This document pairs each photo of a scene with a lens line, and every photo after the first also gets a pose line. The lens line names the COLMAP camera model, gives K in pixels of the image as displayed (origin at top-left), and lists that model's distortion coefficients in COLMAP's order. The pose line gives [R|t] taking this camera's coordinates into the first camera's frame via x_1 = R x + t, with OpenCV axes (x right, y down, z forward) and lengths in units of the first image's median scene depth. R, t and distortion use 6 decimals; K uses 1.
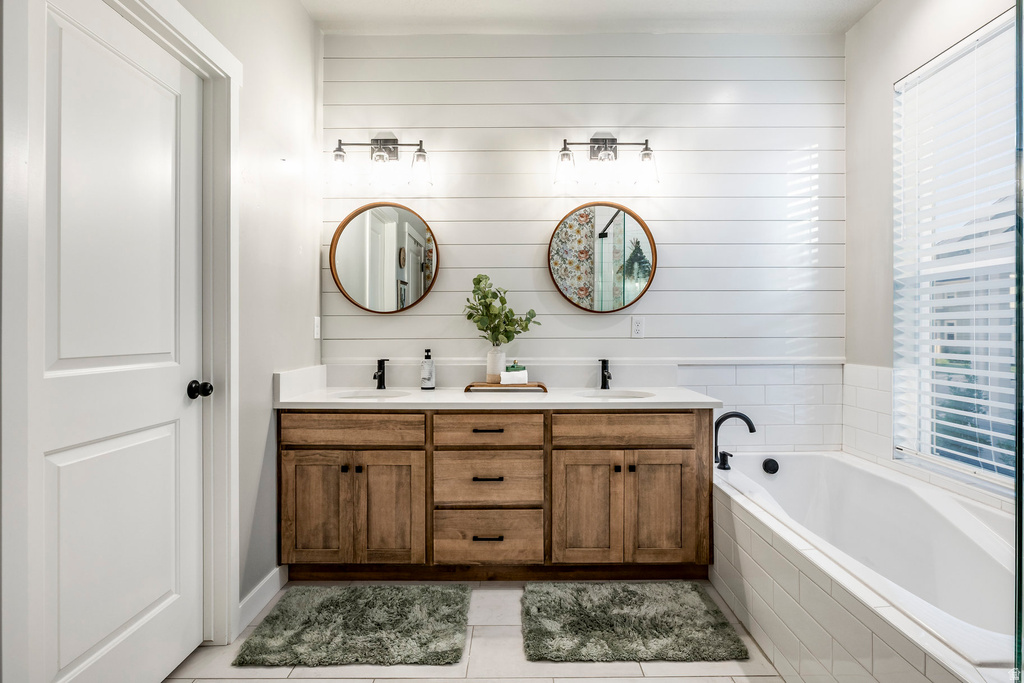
lens RADIAL K [[465.4, 0, 512.0], [0, 465.4, 341.5], [0, 0, 1]] dist [-0.001697, -0.000180]
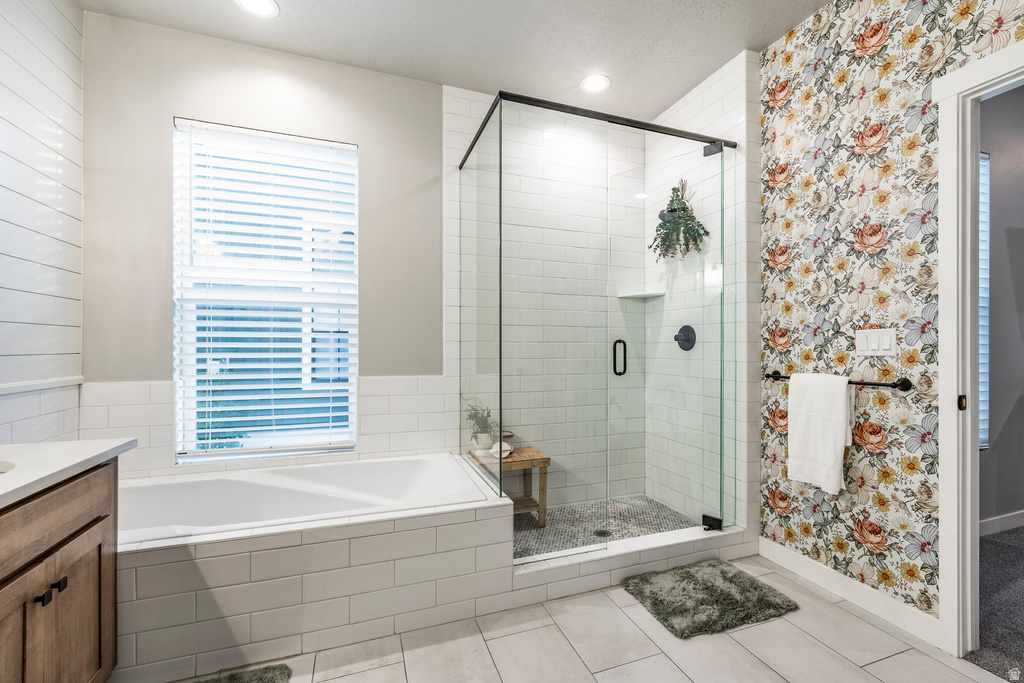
lens RADIAL K [[436.4, 0, 512.0], [0, 436.4, 341.5], [0, 0, 1]] dist [0.001180, 0.000276]
pose [[-0.344574, 0.004957, 0.938746, -0.342637], [0.014432, 0.999896, 0.000018, -0.019736], [-0.938648, 0.013555, -0.344610, 0.523091]]
